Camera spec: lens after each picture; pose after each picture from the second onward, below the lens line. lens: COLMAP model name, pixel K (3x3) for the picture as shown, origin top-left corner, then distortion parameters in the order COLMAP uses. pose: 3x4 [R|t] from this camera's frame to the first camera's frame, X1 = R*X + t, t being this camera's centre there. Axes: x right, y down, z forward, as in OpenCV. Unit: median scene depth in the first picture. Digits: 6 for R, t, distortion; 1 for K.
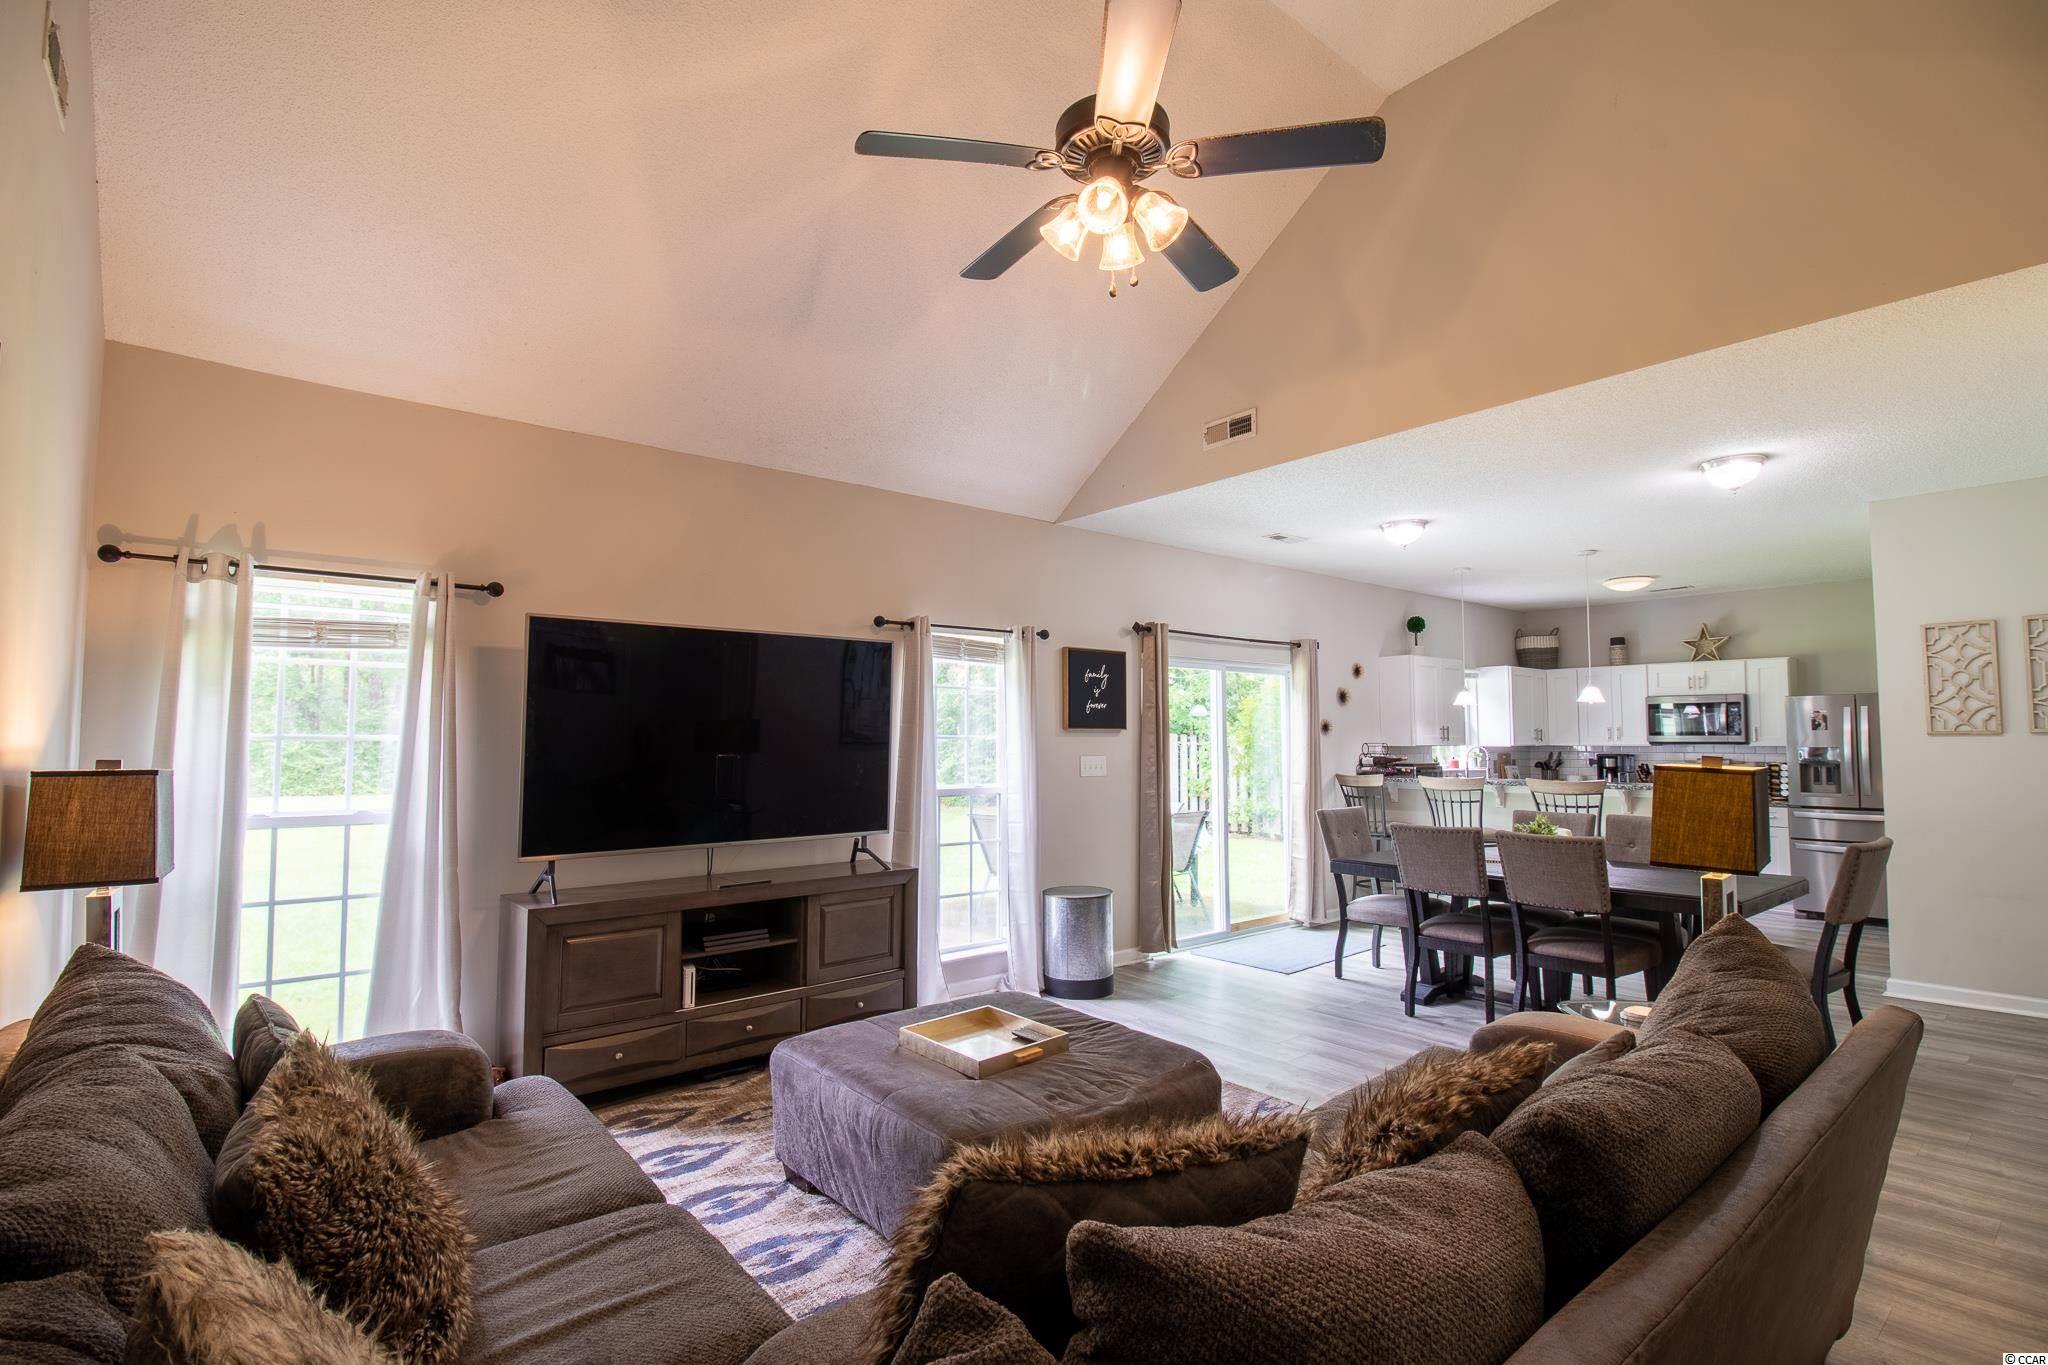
lens RADIAL K [[973.1, 0, 1024.0], [0, 973.1, 682.5], [0, 0, 1]] dist [0.001167, -0.013507]
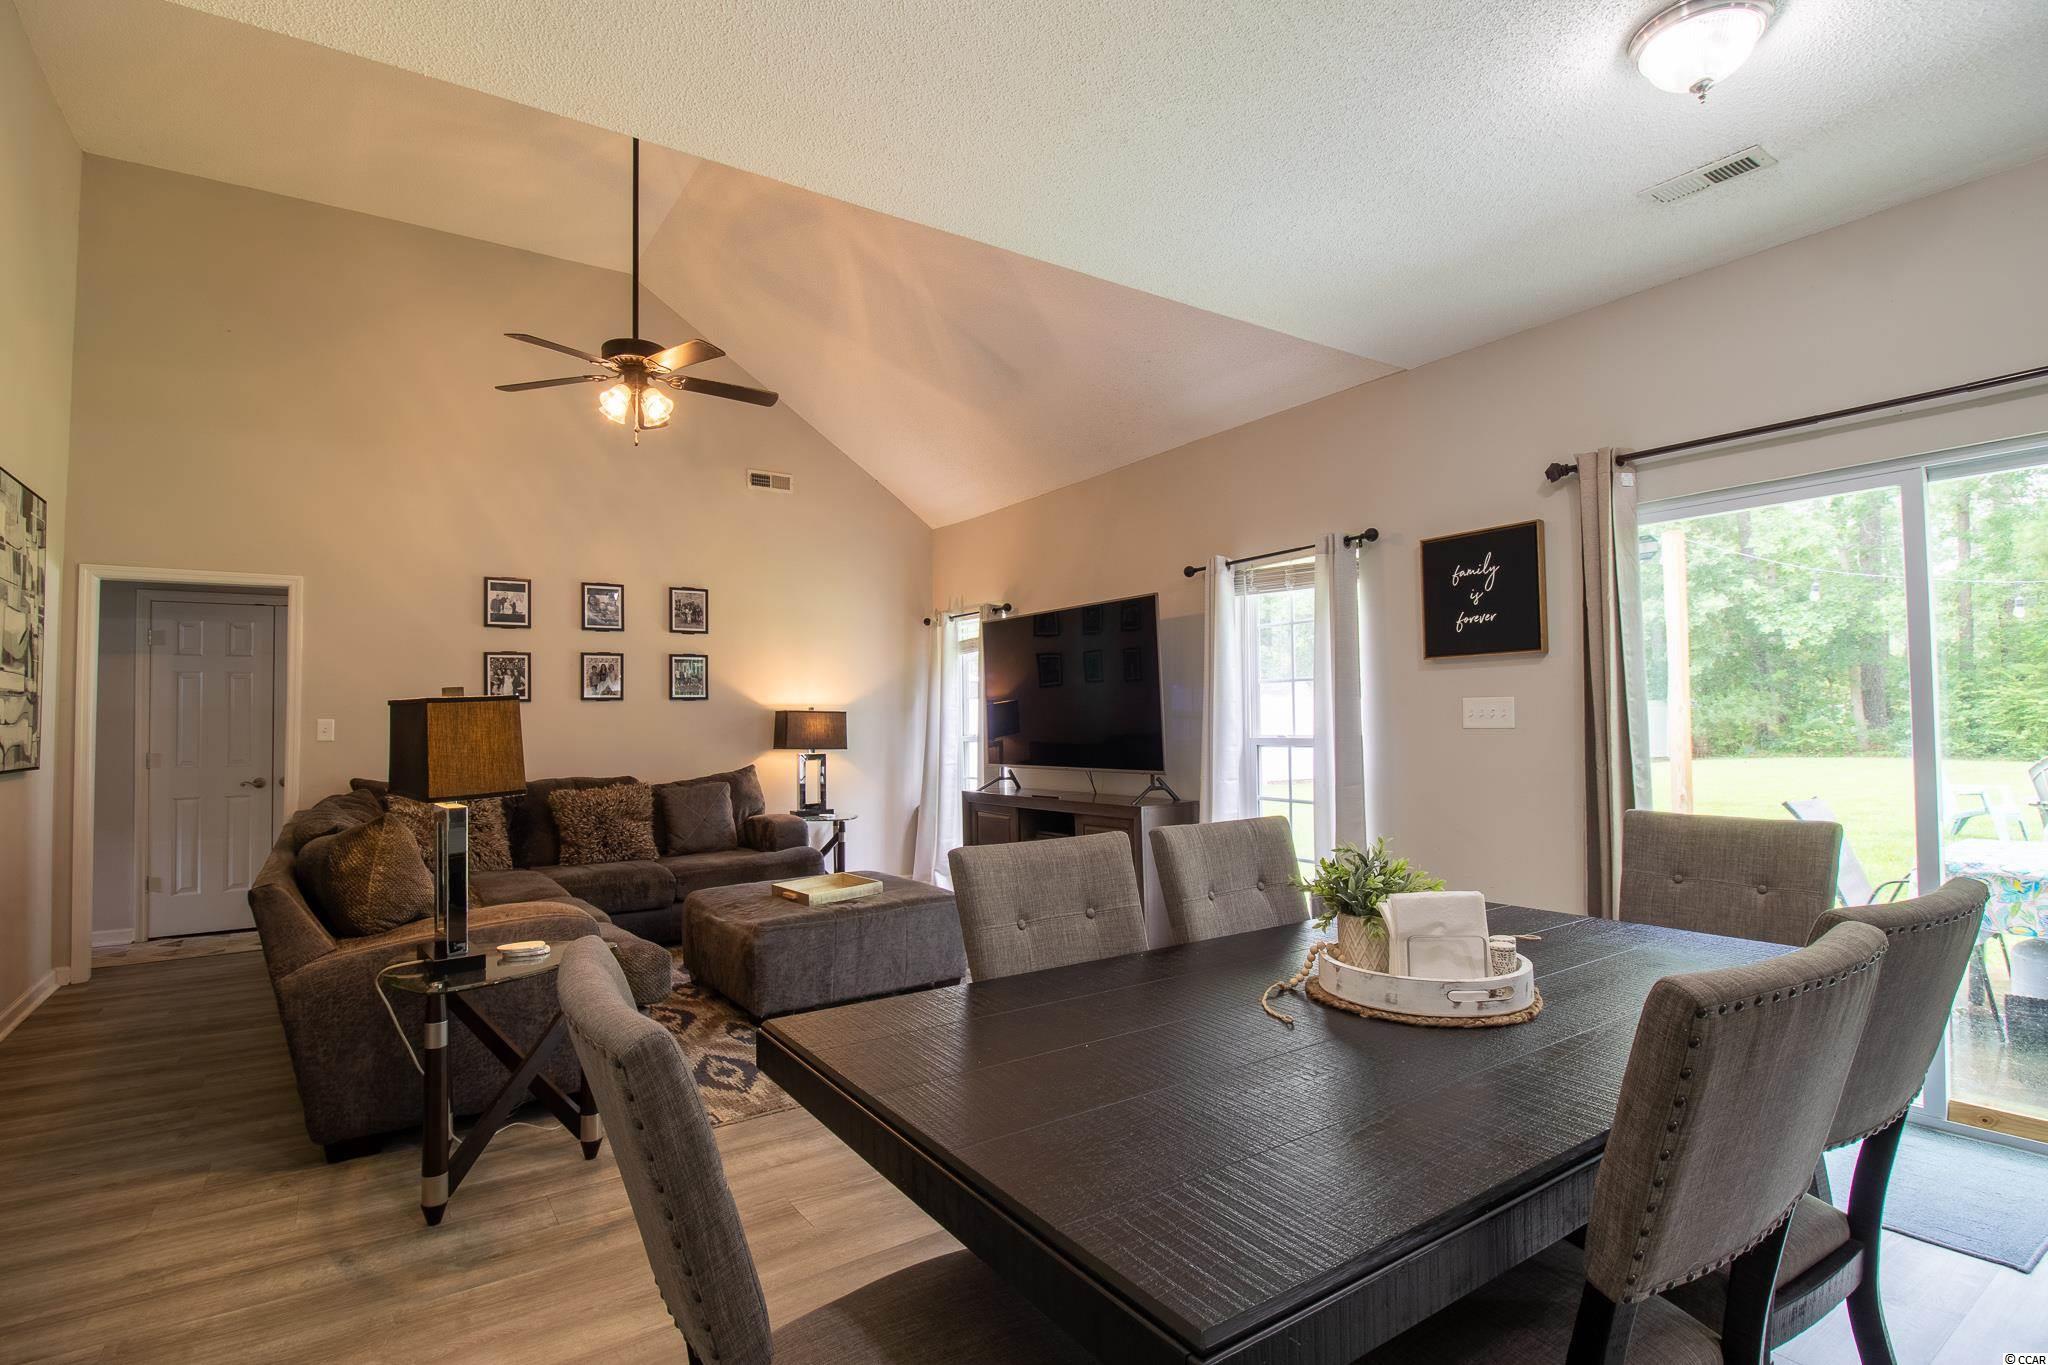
lens RADIAL K [[973.1, 0, 1024.0], [0, 973.1, 682.5], [0, 0, 1]] dist [0.001167, -0.013507]
pose [[-0.103818, -0.033221, -0.994041, 0.755498], [0.078586, 0.996043, -0.041495, 0.070124], [0.991487, -0.082426, -0.100796, 0.773467]]
